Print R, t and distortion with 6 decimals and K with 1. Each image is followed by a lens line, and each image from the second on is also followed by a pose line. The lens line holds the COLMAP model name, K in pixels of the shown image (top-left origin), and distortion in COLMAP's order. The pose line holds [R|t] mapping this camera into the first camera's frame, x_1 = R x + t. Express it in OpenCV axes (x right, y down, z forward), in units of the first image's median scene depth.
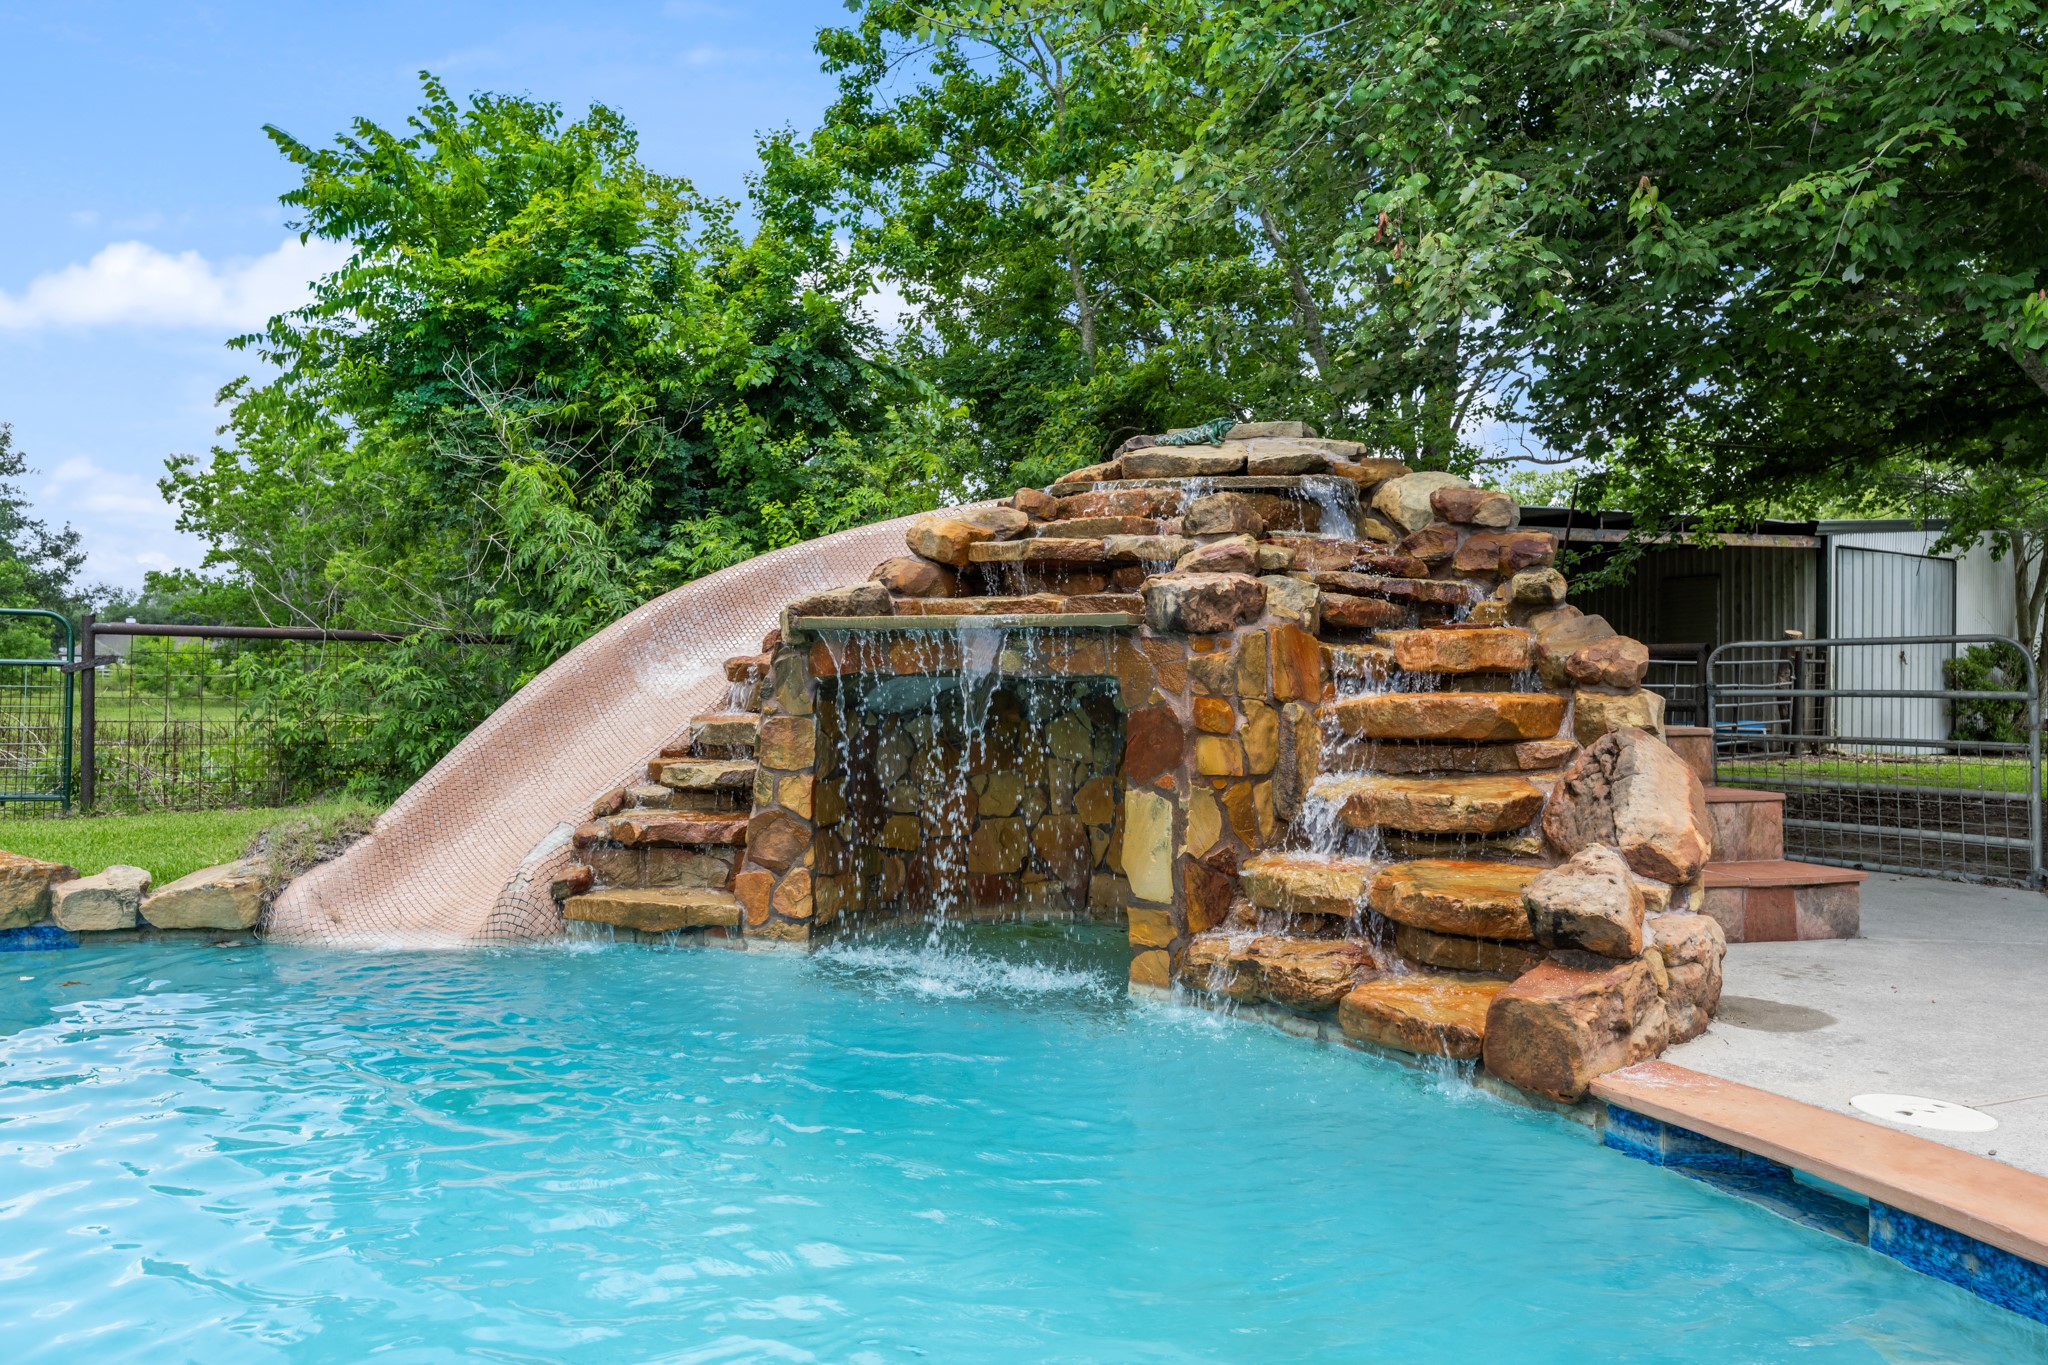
lens RADIAL K [[1402.4, 0, 1022.3], [0, 1402.4, 687.2], [0, 0, 1]] dist [0.002810, 0.000327]
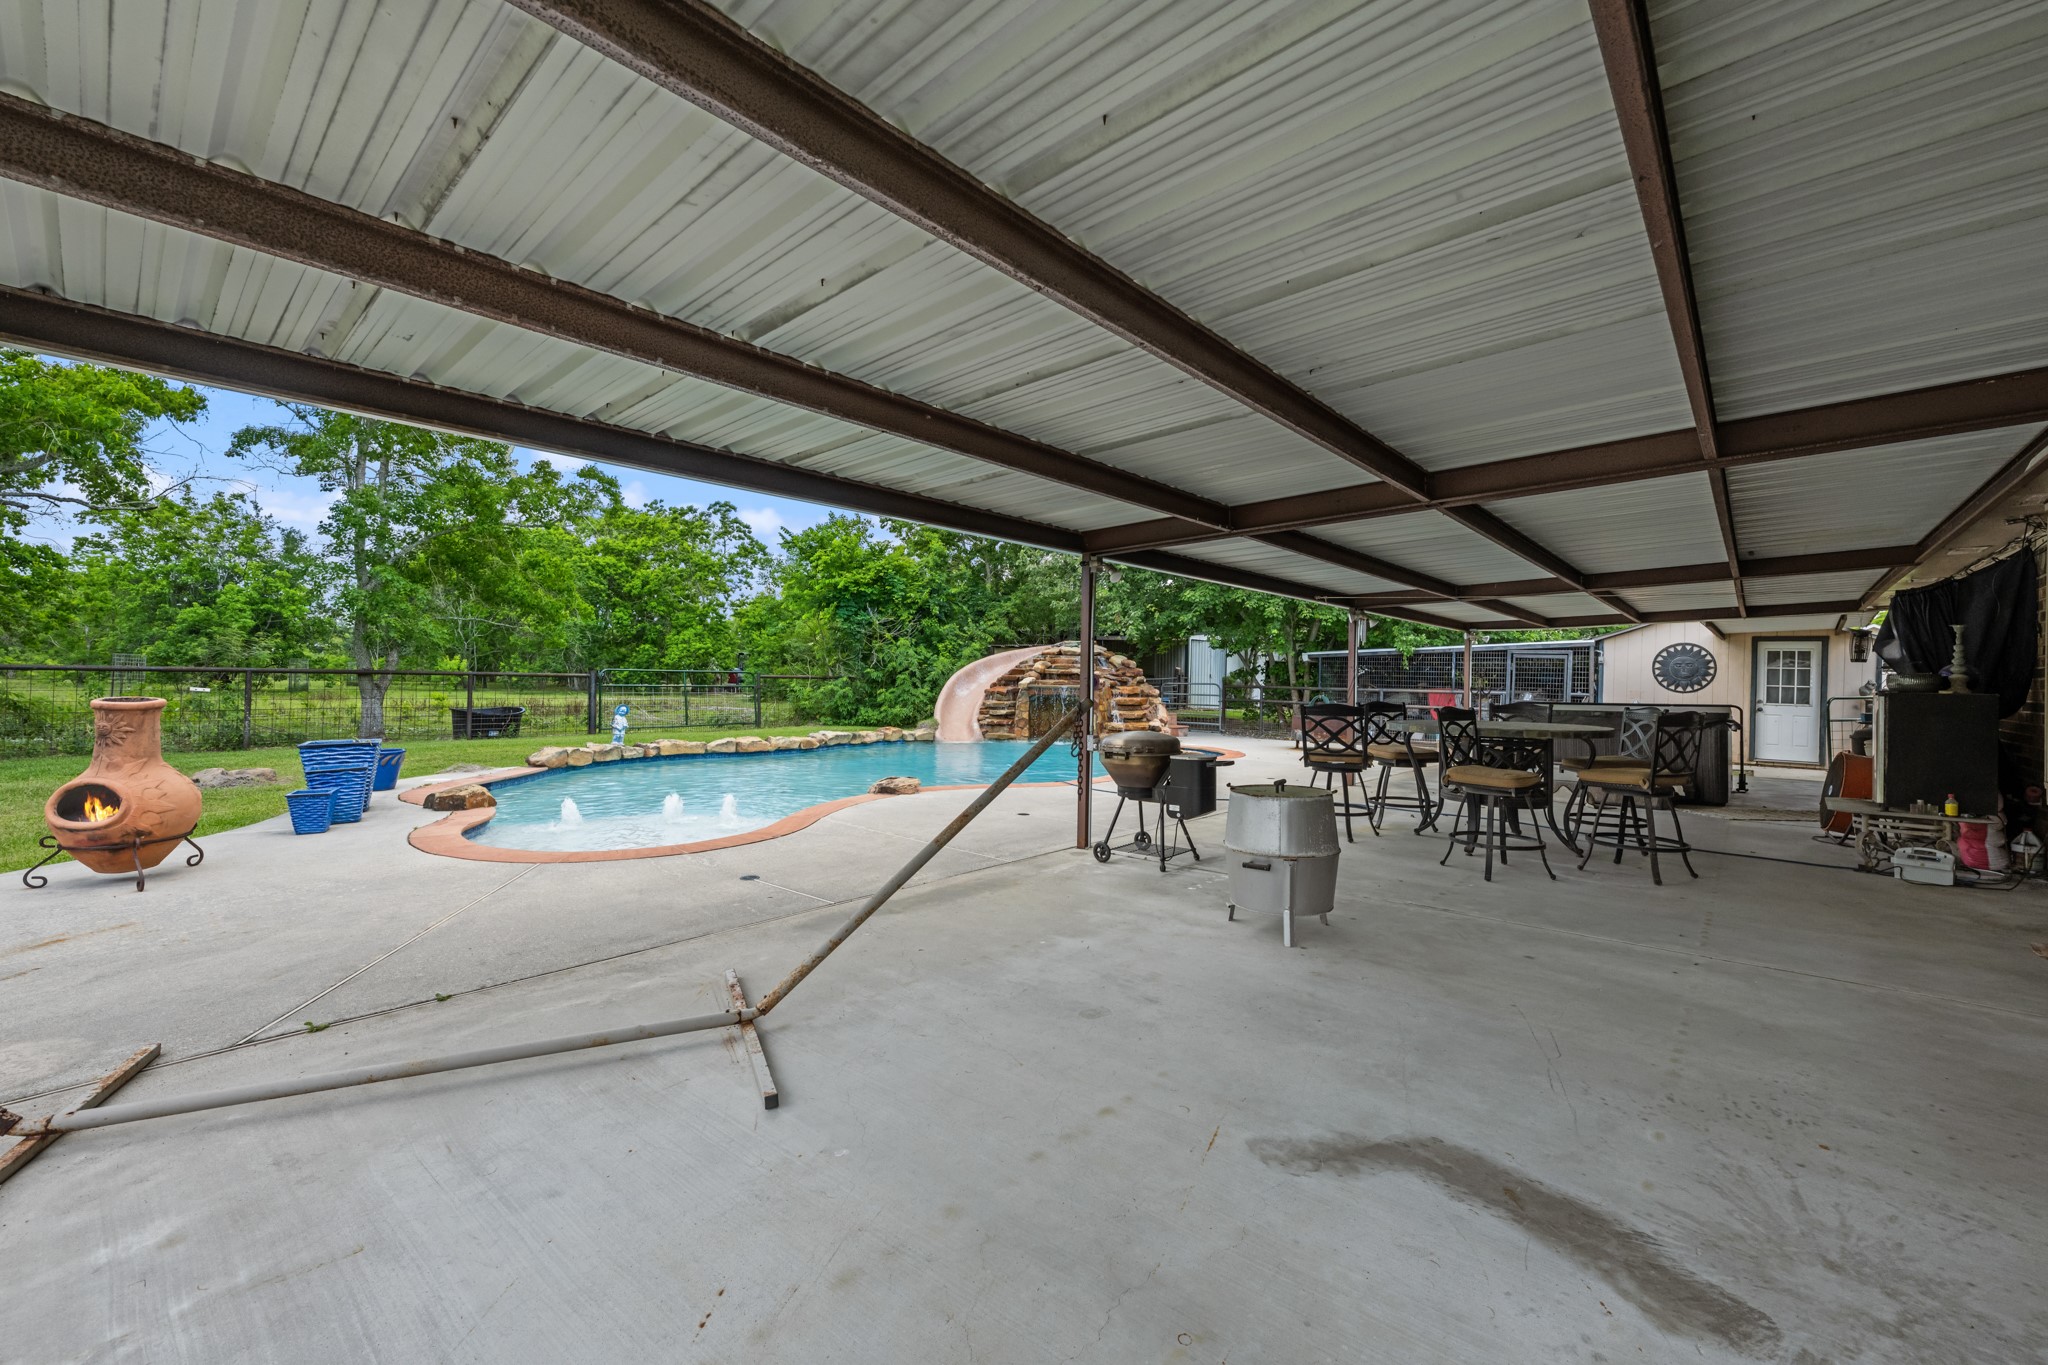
lens RADIAL K [[812.7, 0, 1026.3], [0, 812.7, 686.0], [0, 0, 1]] dist [-0.004598, 0.000214]
pose [[0.949442, 0.002942, 0.313930, -1.282929], [-0.004547, 0.999980, 0.004381, -0.061603], [-0.313911, -0.005587, 0.949436, -2.314576]]
